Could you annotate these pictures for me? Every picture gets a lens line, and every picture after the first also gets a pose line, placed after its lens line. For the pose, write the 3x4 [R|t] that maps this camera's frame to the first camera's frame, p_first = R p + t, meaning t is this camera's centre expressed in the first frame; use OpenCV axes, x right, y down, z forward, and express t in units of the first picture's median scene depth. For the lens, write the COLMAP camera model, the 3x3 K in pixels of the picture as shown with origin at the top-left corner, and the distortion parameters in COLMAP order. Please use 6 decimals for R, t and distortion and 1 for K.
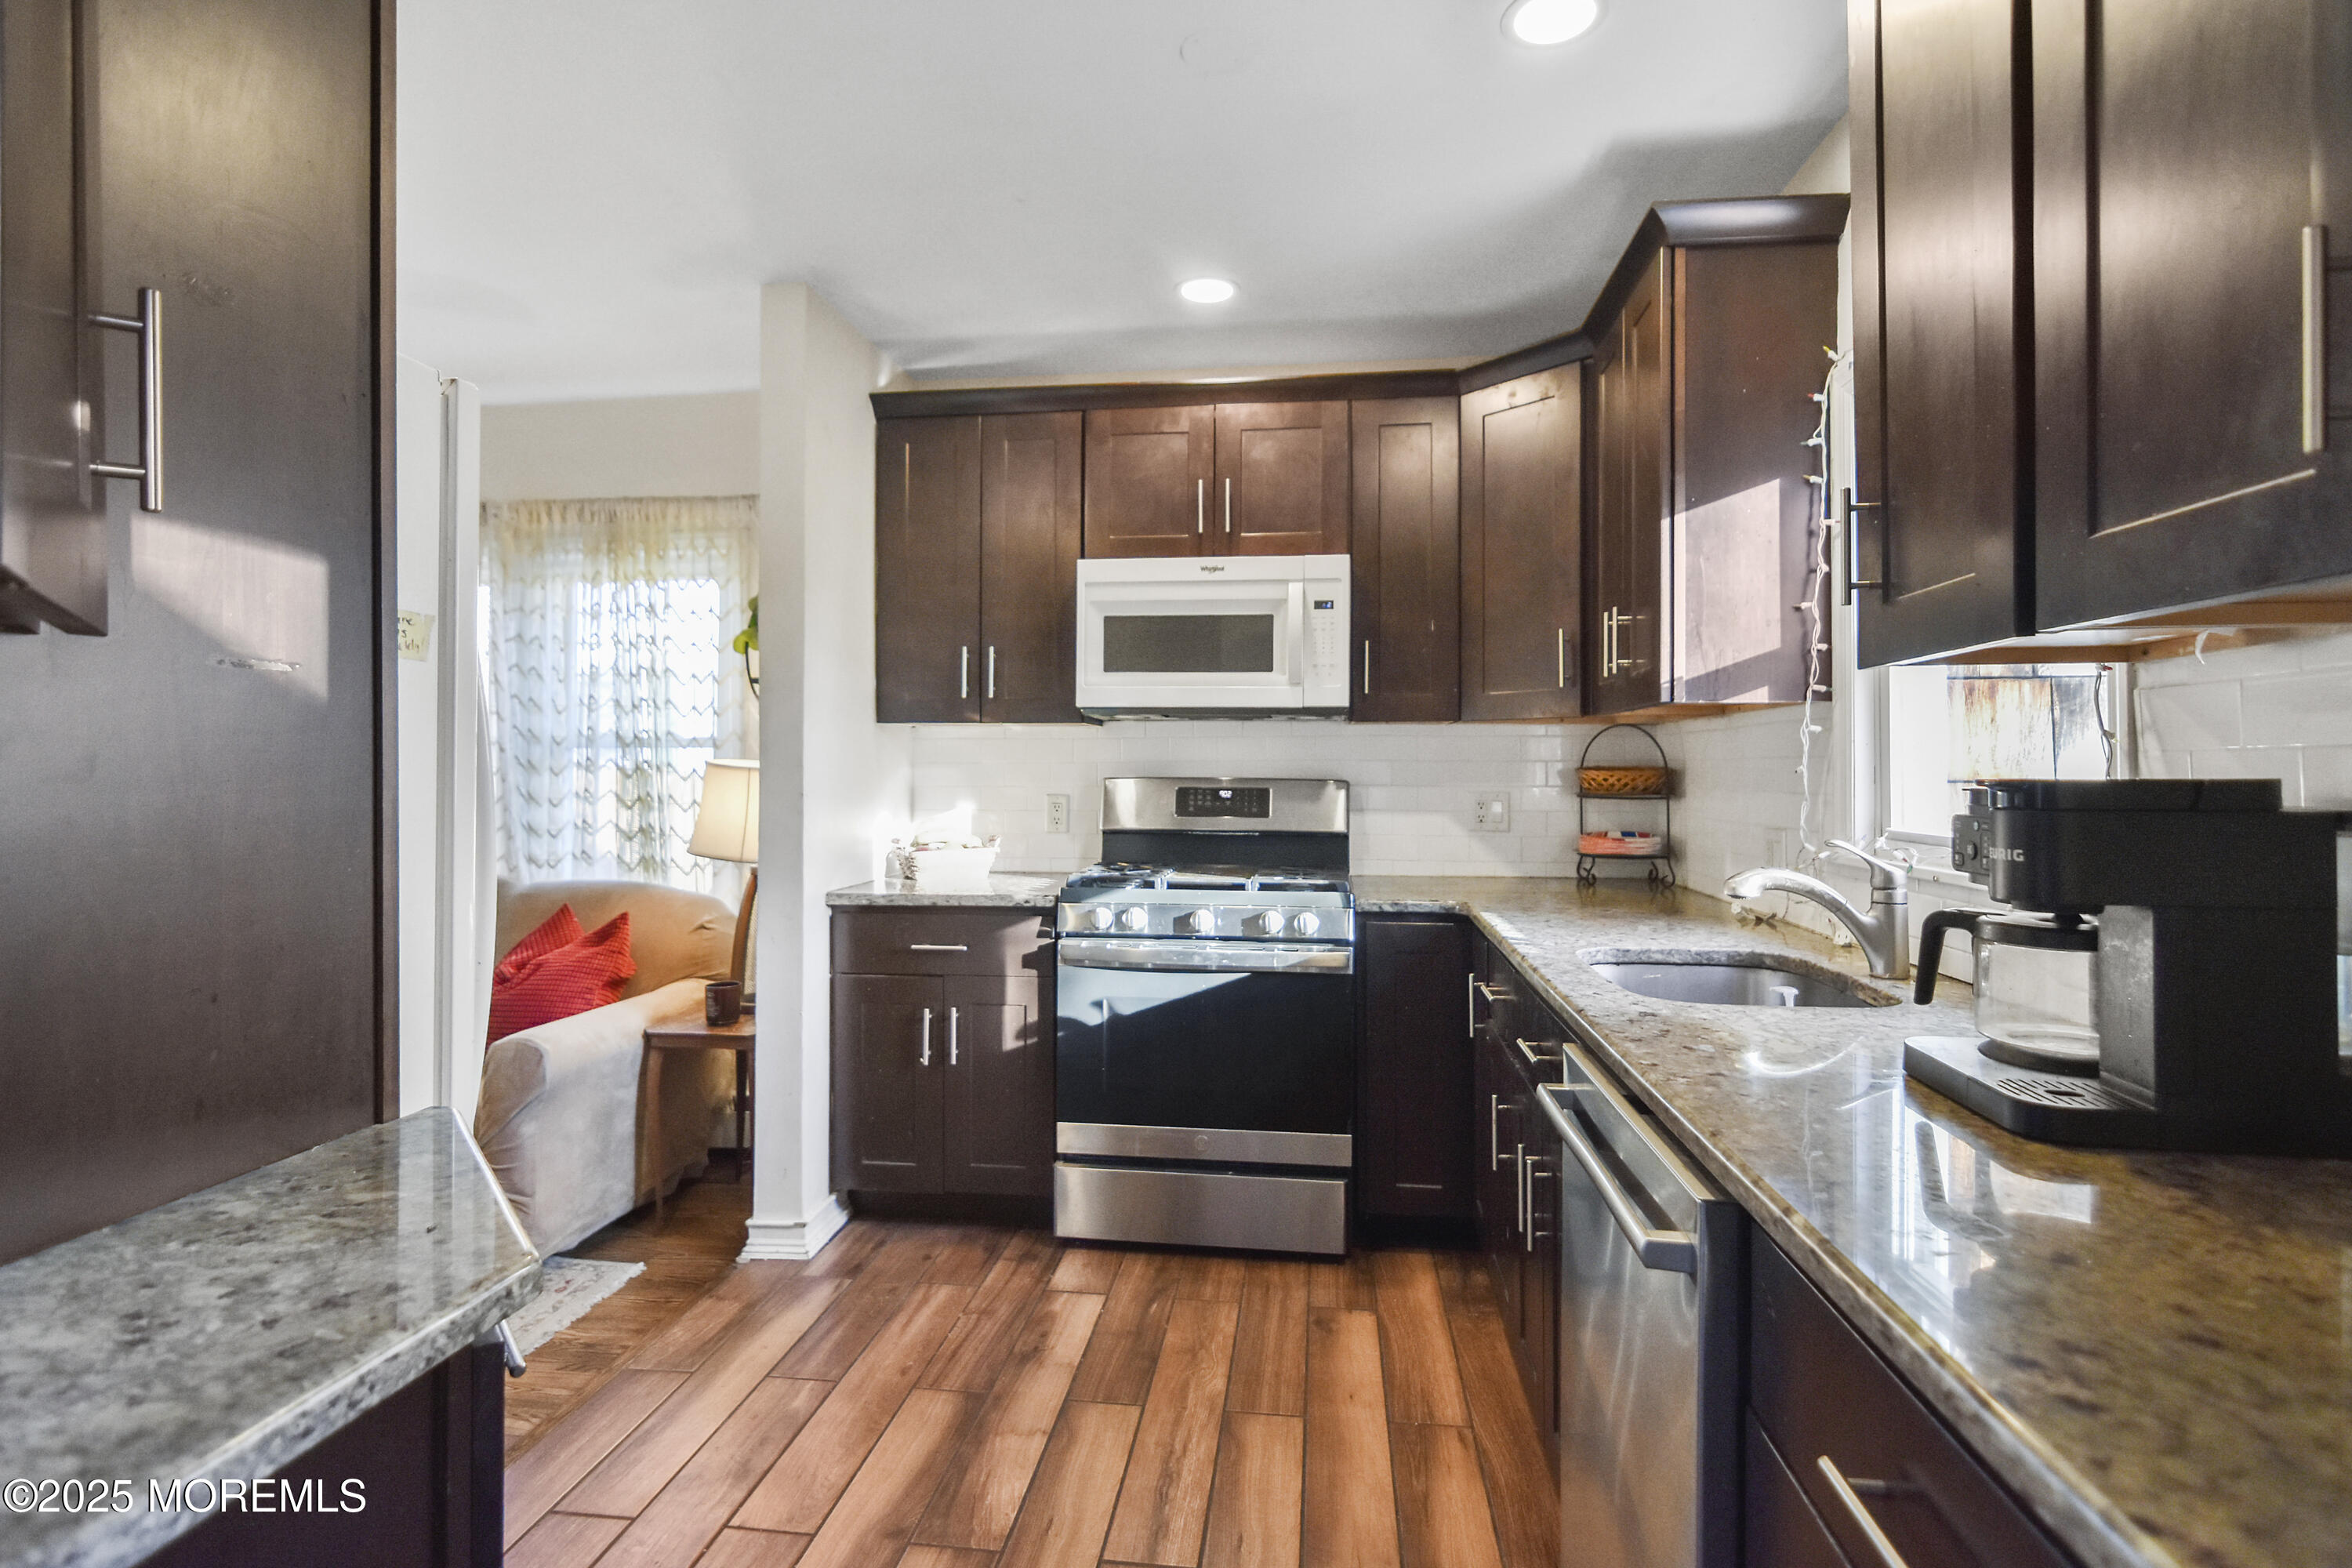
lens RADIAL K [[1158.9, 0, 1176.8], [0, 1158.9, 760.0], [0, 0, 1]] dist [0.000659, 0.000044]
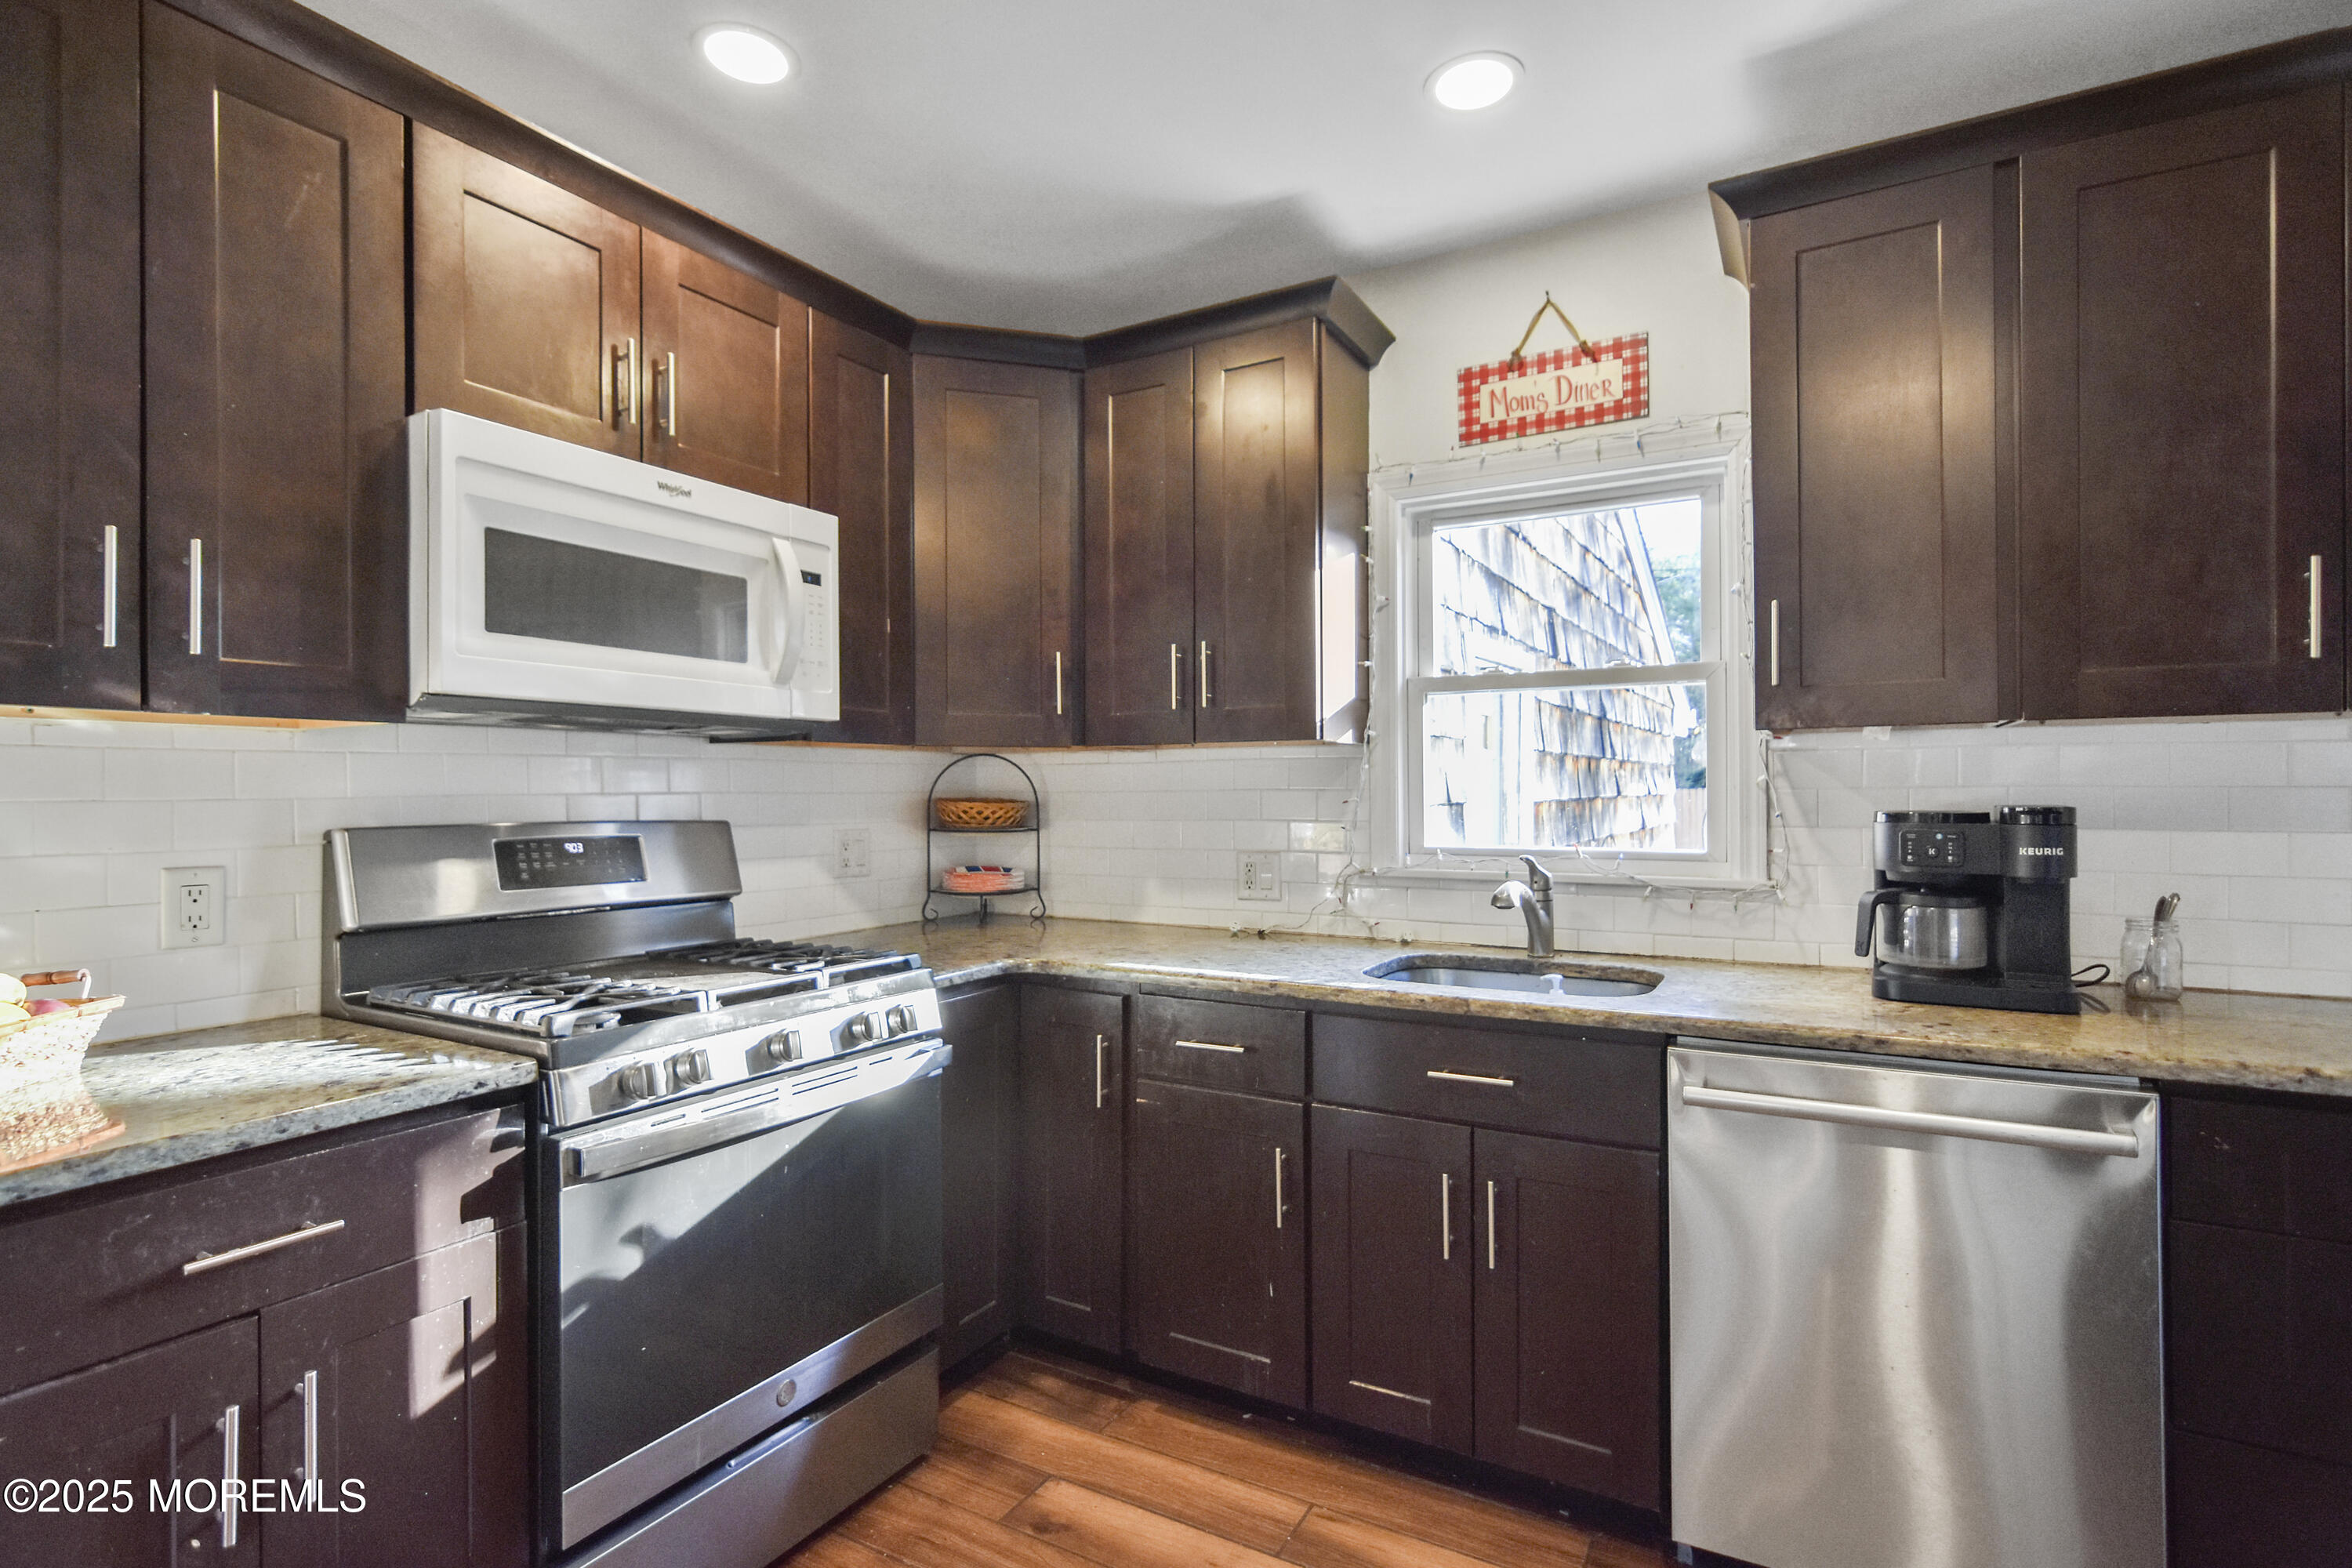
lens RADIAL K [[1135.1, 0, 1178.5], [0, 1135.1, 791.0], [0, 0, 1]] dist [-0.001911, 0.000175]
pose [[0.386685, -0.003643, 0.922205, -0.459067], [-0.001229, 0.999989, 0.004465, -0.004906], [-0.922211, -0.002860, 0.386676, 0.541062]]
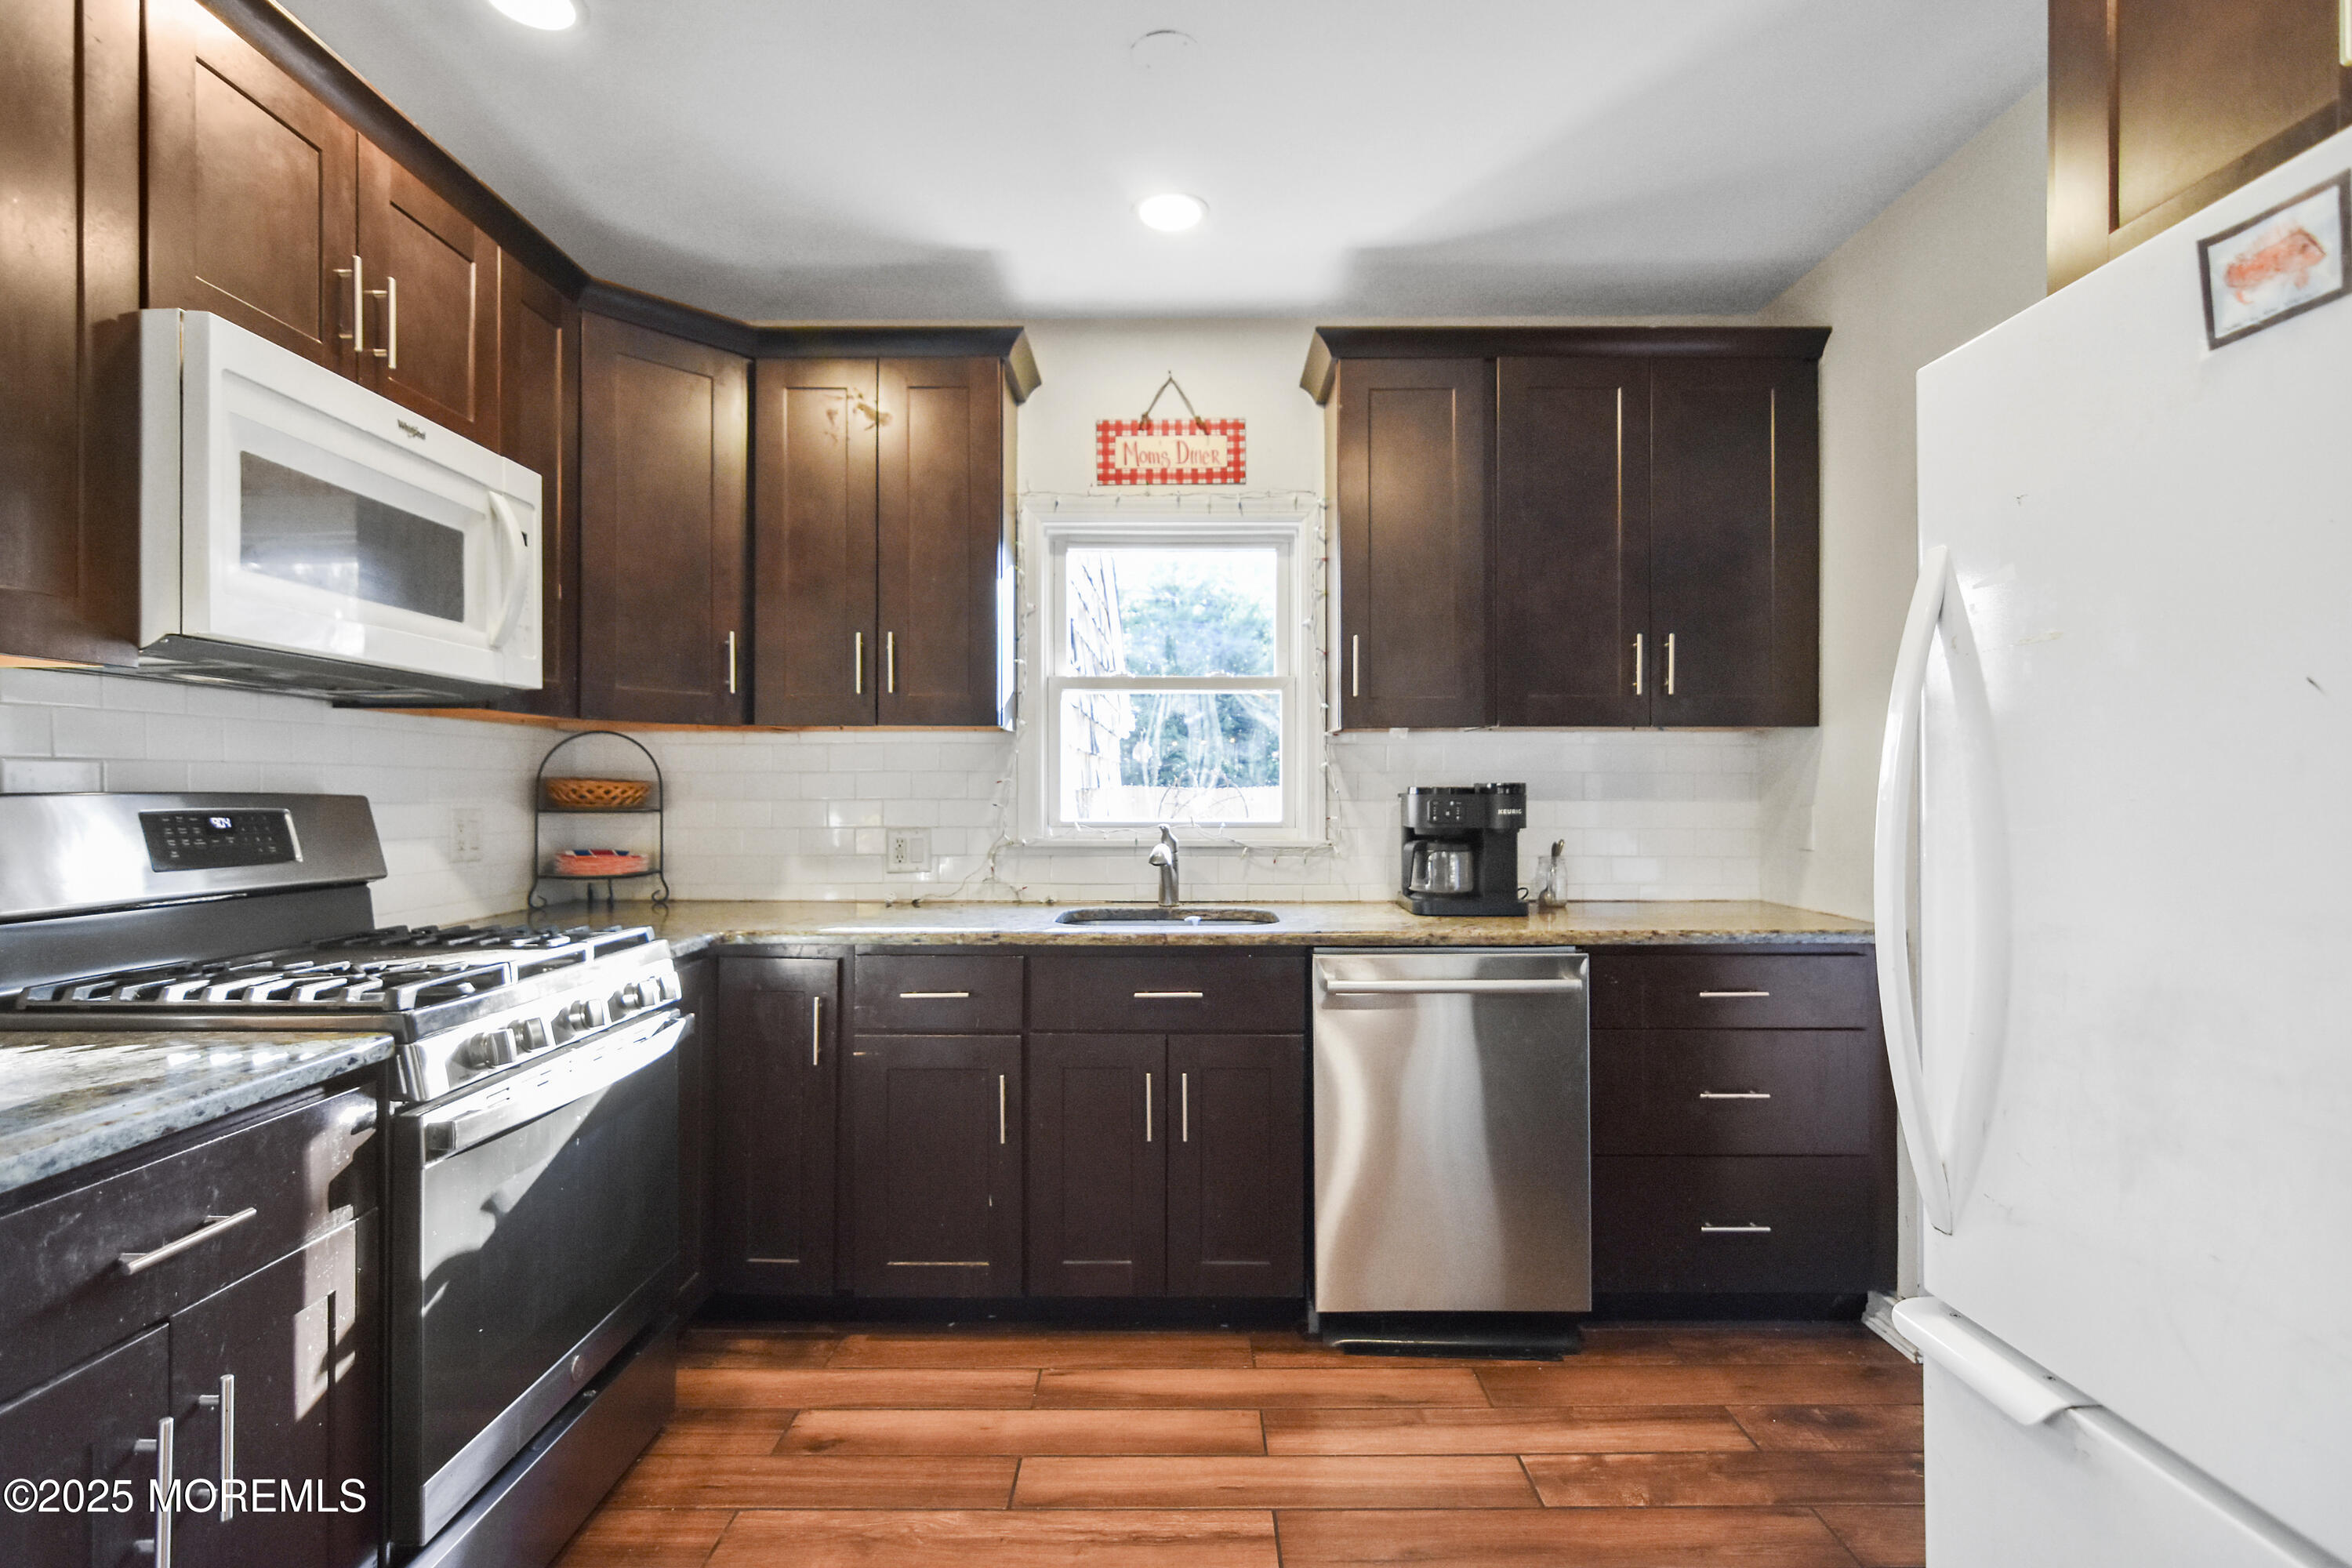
lens RADIAL K [[1151.4, 0, 1176.0], [0, 1151.4, 784.0], [0, 0, 1]] dist [0.000934, 0.000103]
pose [[-0.122266, 0.002550, 0.992494, -0.624633], [-0.007755, 0.999964, -0.003525, 0.011684], [-0.992467, -0.008128, -0.122242, 0.732545]]
